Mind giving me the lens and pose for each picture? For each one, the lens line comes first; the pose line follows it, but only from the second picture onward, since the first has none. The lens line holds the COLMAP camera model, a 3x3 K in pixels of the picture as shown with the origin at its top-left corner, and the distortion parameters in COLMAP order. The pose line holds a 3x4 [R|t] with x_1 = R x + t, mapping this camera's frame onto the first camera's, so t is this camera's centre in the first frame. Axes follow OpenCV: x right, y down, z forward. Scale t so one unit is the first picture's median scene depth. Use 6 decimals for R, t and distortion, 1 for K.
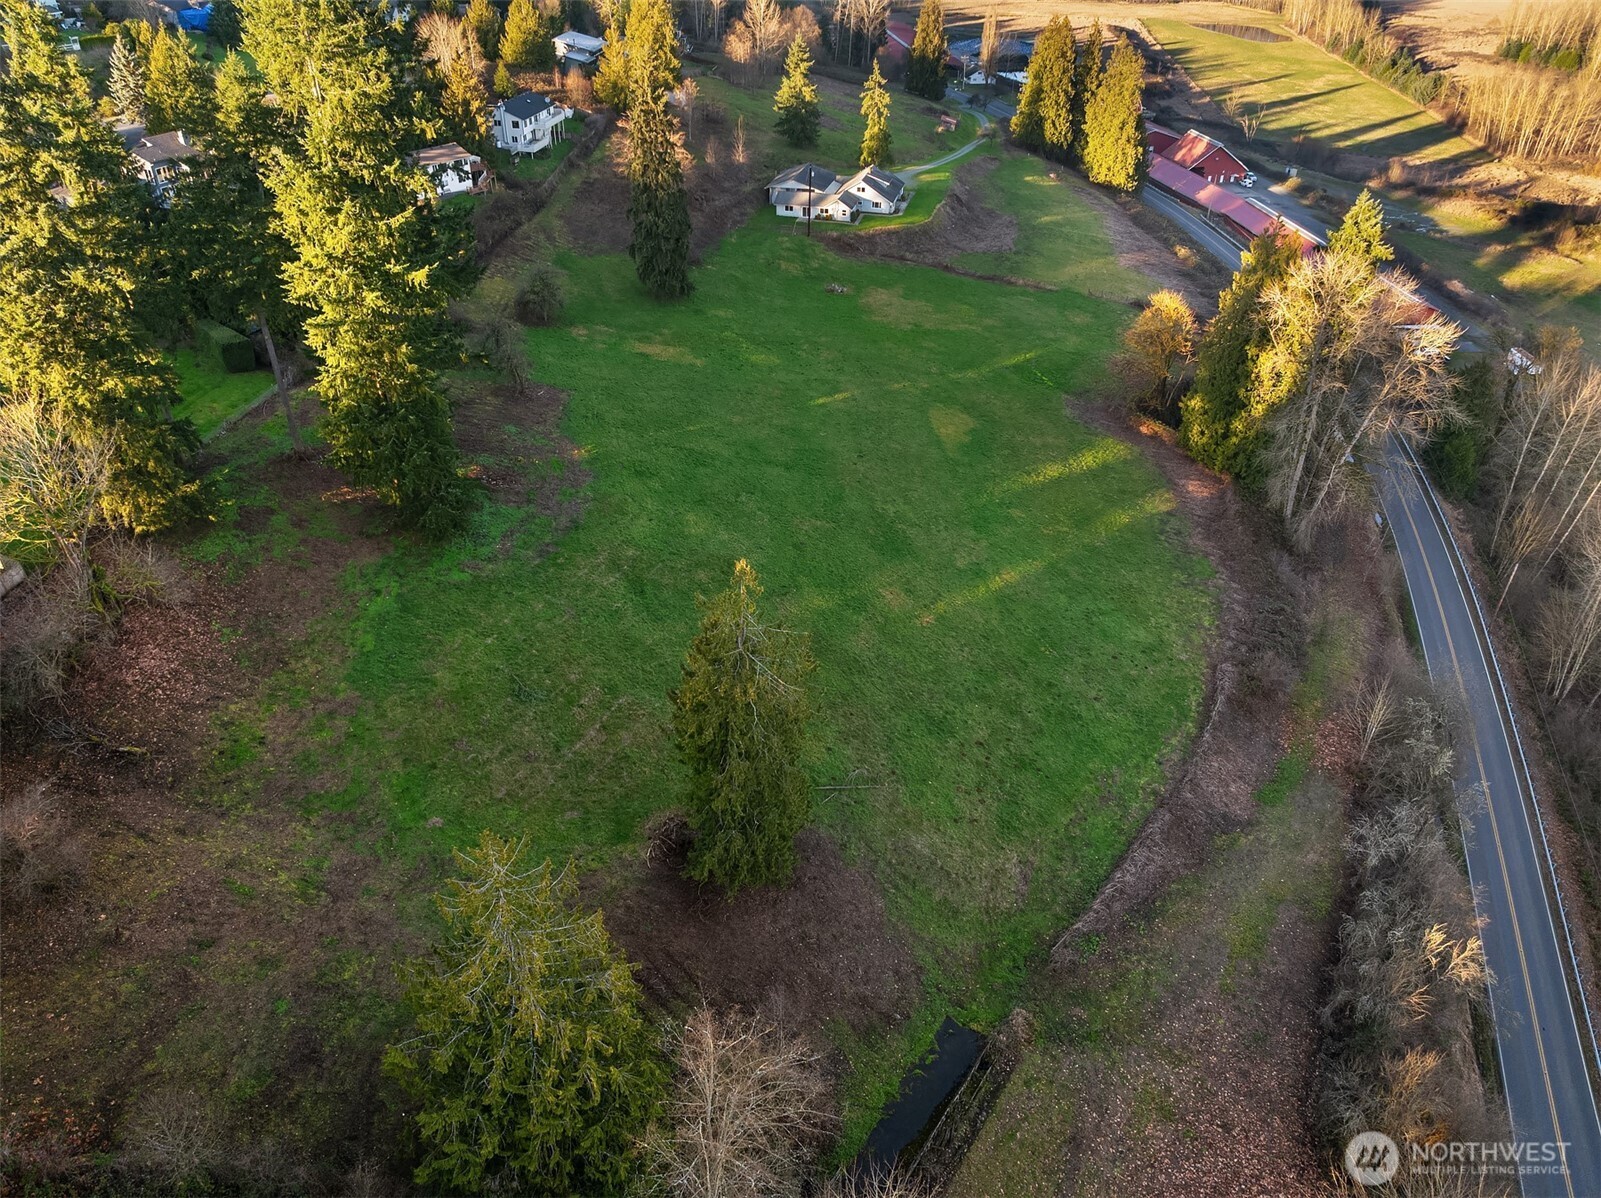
lens RADIAL K [[1136.3, 0, 799.9], [0, 1136.3, 599.3], [0, 0, 1]] dist [-0.053436, 0.021623]
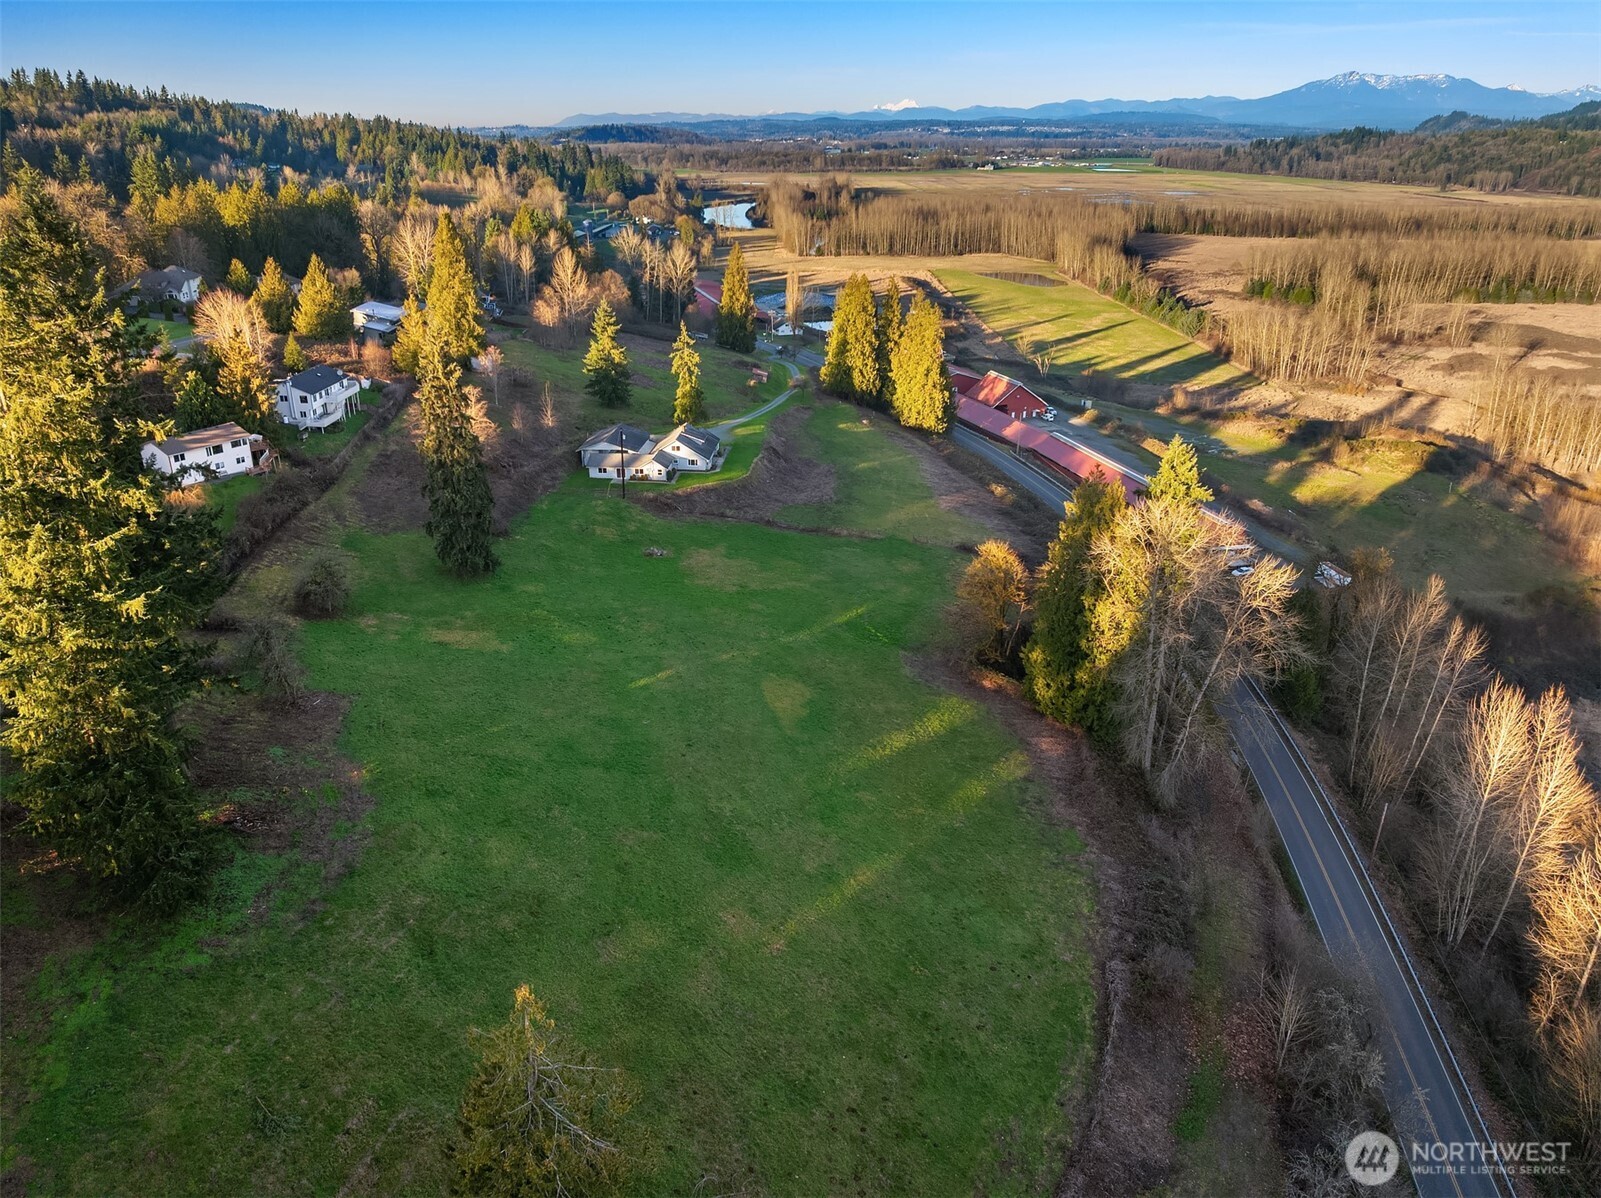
lens RADIAL K [[1136.3, 0, 809.6], [0, 1136.3, 585.8], [0, 0, 1]] dist [-0.053436, 0.021623]
pose [[0.986506, -0.061963, 0.151550, 0.019438], [0.091943, 0.975547, -0.199636, -0.061304], [-0.135474, 0.210876, 0.968080, 0.088743]]
